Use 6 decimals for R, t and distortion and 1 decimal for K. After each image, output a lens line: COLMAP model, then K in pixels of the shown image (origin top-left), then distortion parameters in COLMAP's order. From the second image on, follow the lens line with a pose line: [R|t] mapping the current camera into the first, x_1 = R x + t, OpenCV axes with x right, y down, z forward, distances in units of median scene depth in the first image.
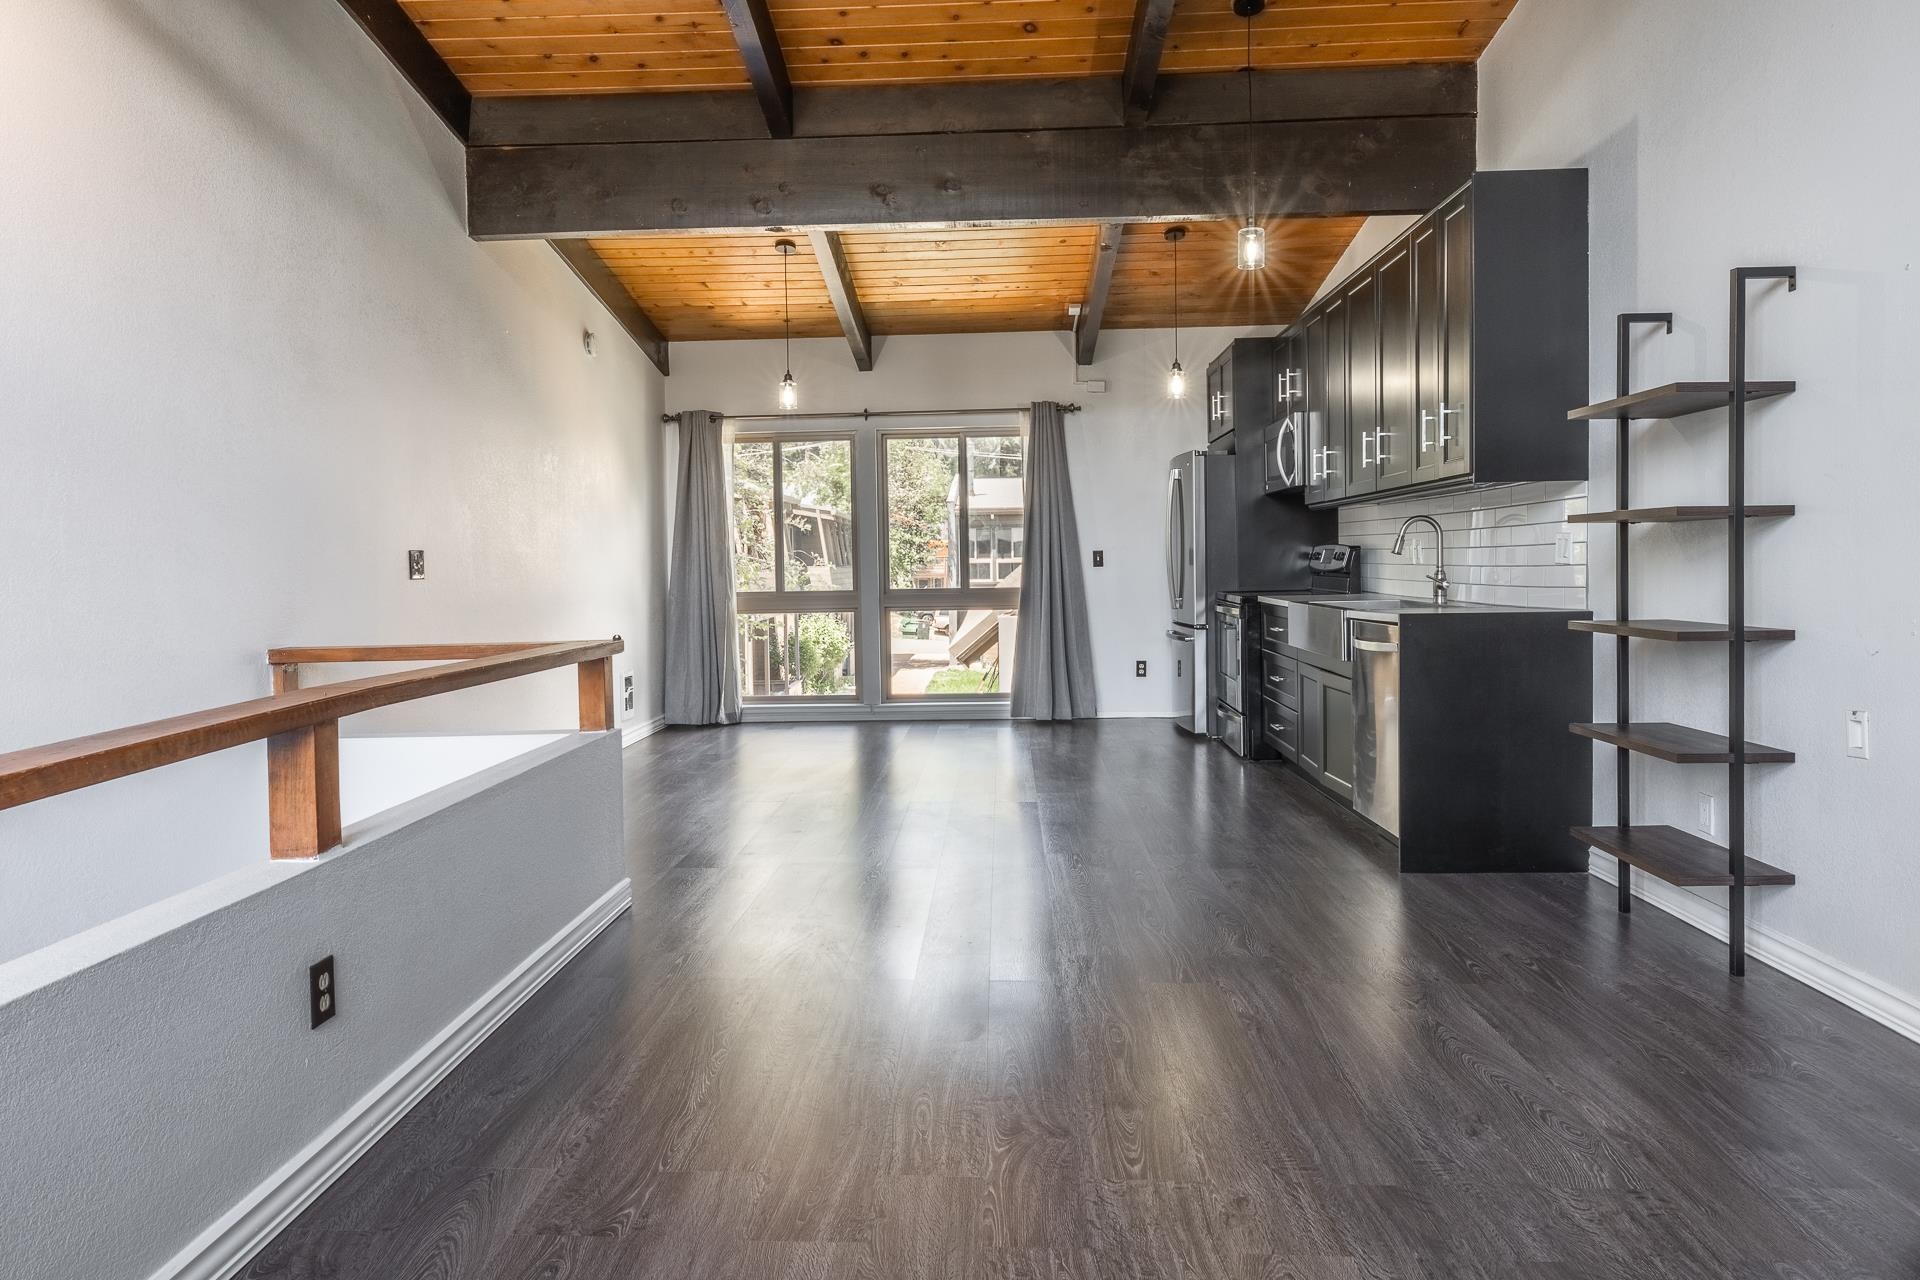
lens RADIAL K [[1162.6, 0, 981.6], [0, 1162.6, 589.7], [0, 0, 1]] dist [-0.001334, -0.002014]
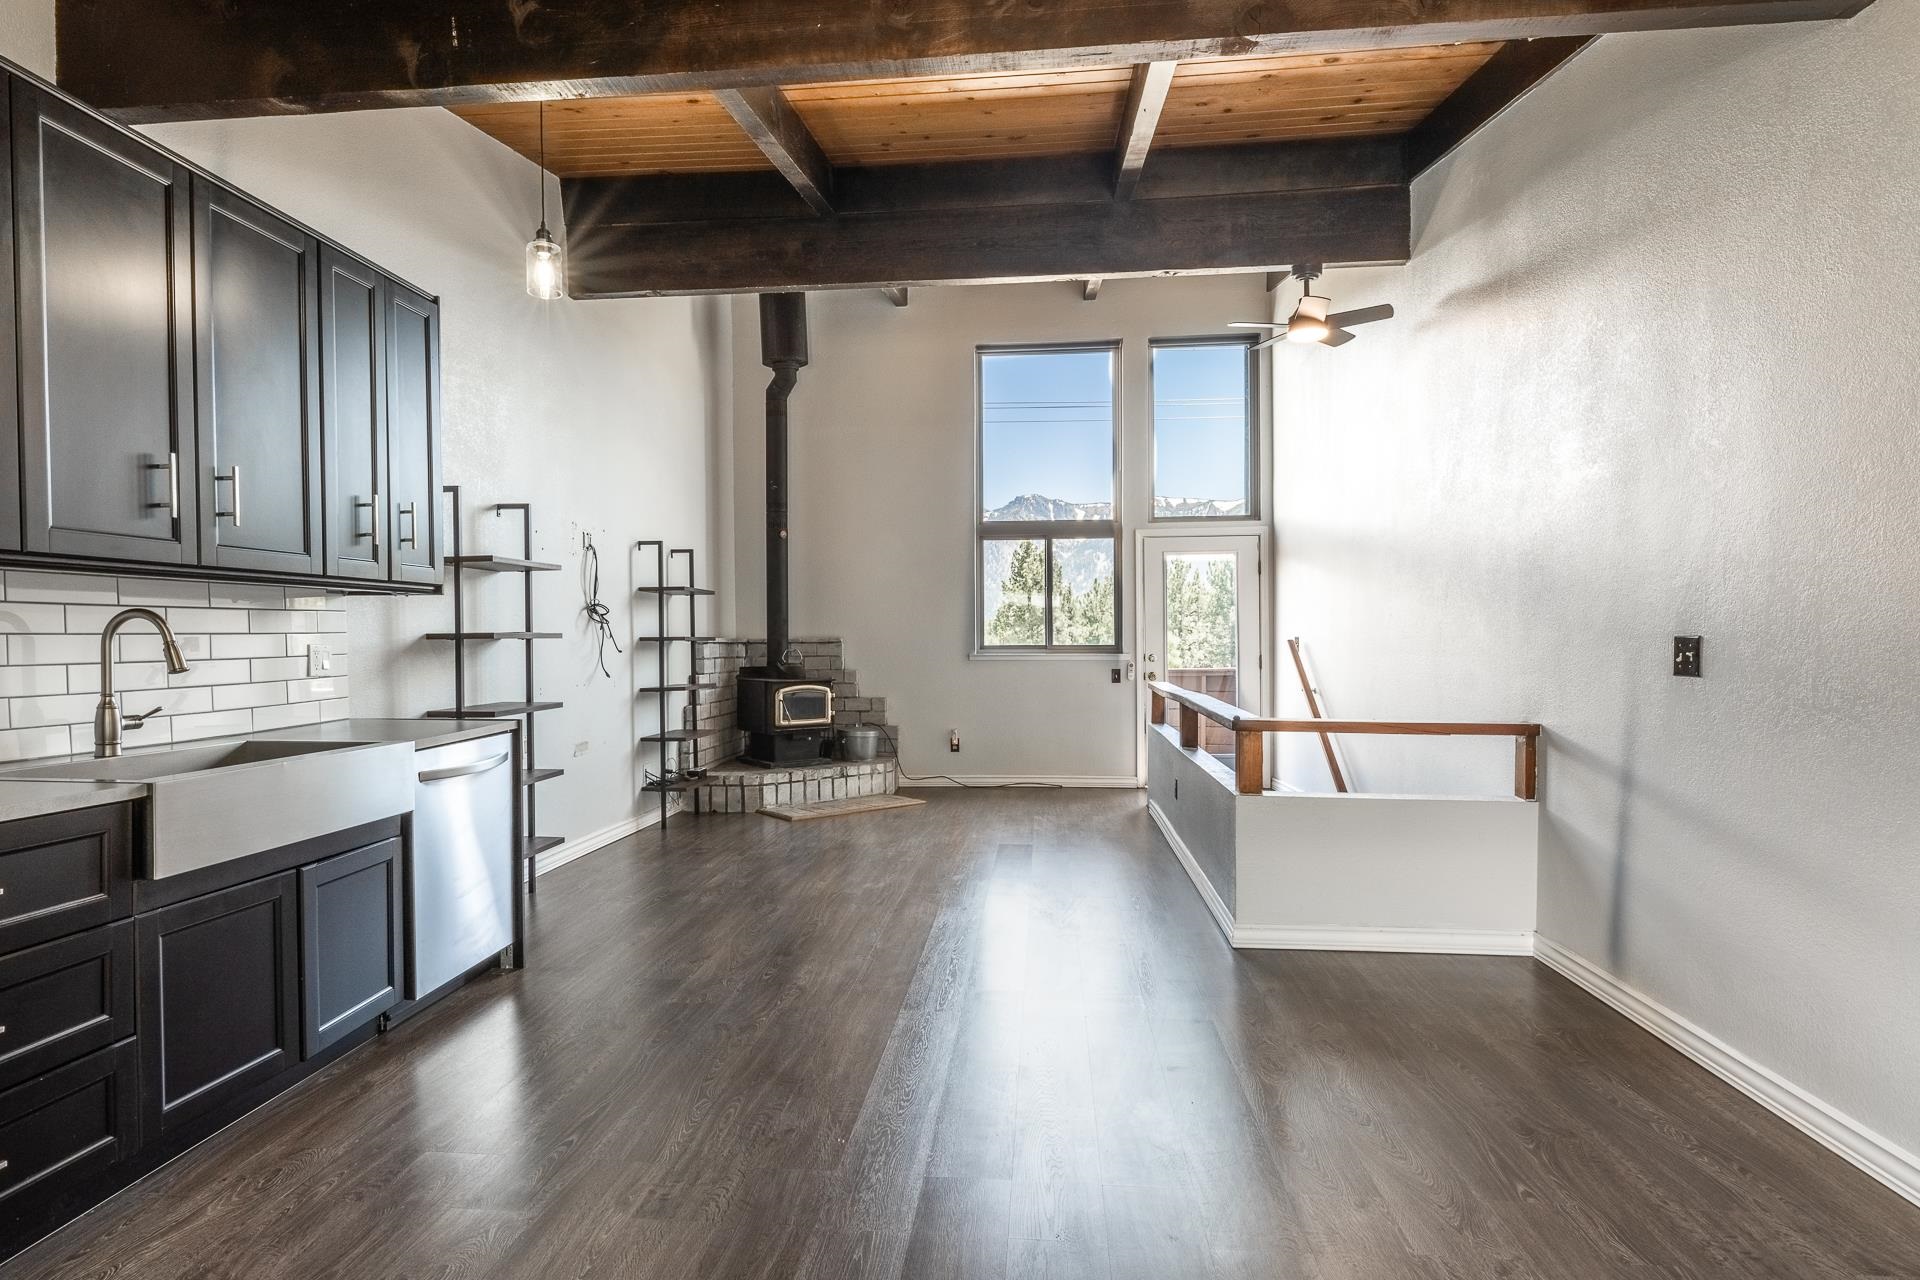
lens RADIAL K [[1016.2, 0, 932.3], [0, 1016.2, 651.0], [0, 0, 1]] dist [-0.001349, -0.002701]
pose [[-0.996336, 0.020035, 0.083143, -0.050043], [0.023118, 0.999074, 0.036284, -0.032421], [-0.082340, 0.038073, -0.995877, 0.941357]]
